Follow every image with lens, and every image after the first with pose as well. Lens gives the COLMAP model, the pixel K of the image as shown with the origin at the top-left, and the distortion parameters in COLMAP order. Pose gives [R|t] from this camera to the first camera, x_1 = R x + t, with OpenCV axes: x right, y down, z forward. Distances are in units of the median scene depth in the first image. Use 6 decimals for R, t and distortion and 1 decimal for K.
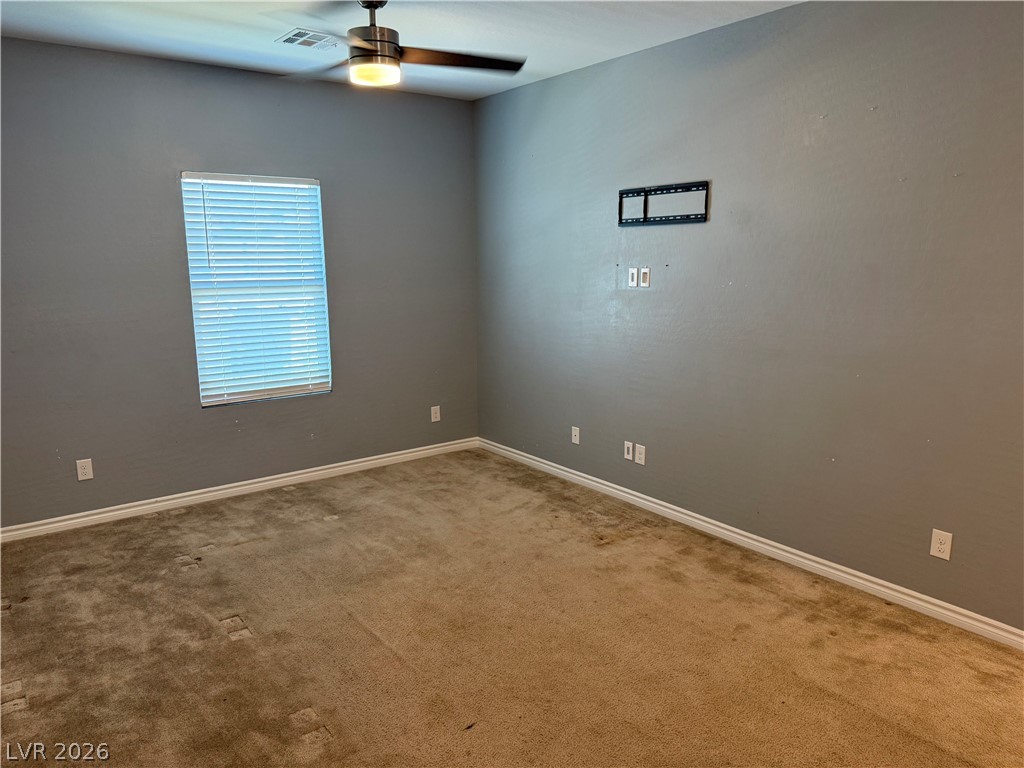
lens RADIAL K [[717.9, 0, 510.7], [0, 717.9, 380.4], [0, 0, 1]] dist [0.067505, -0.083025]
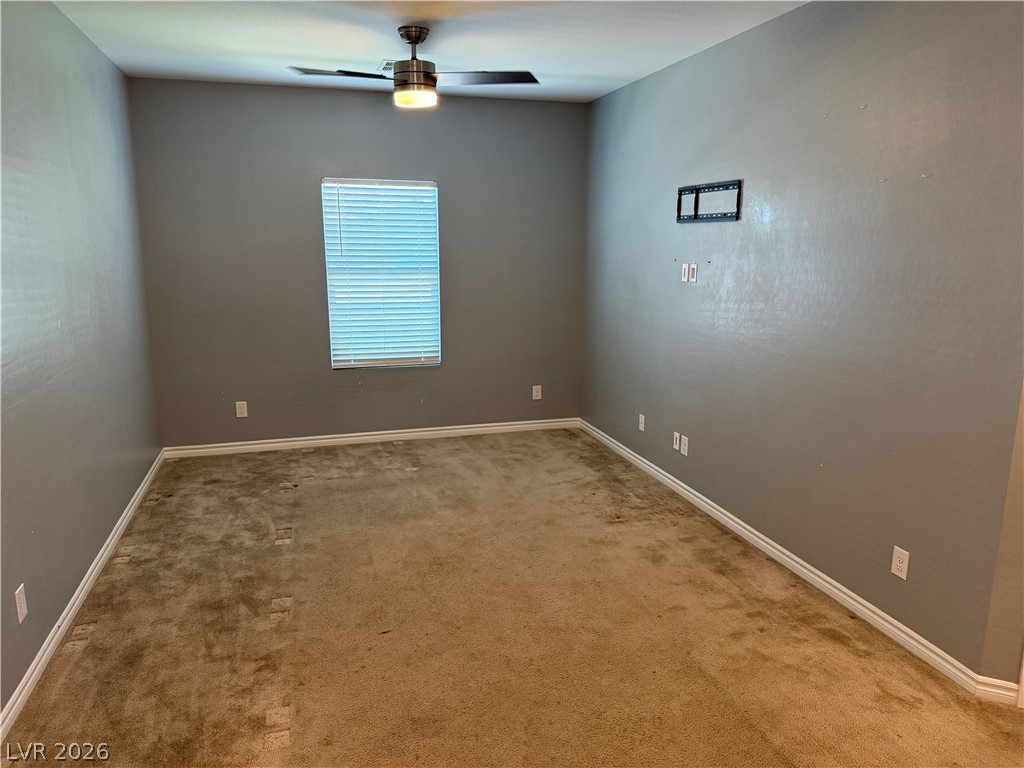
lens RADIAL K [[717.9, 0, 512.6], [0, 717.9, 376.8], [0, 0, 1]] dist [0.067505, -0.083025]
pose [[0.936246, 0.075723, -0.343087, 0.332865], [-0.070404, 0.997127, 0.027951, -0.006998], [0.344218, -0.002014, 0.938888, -0.057028]]
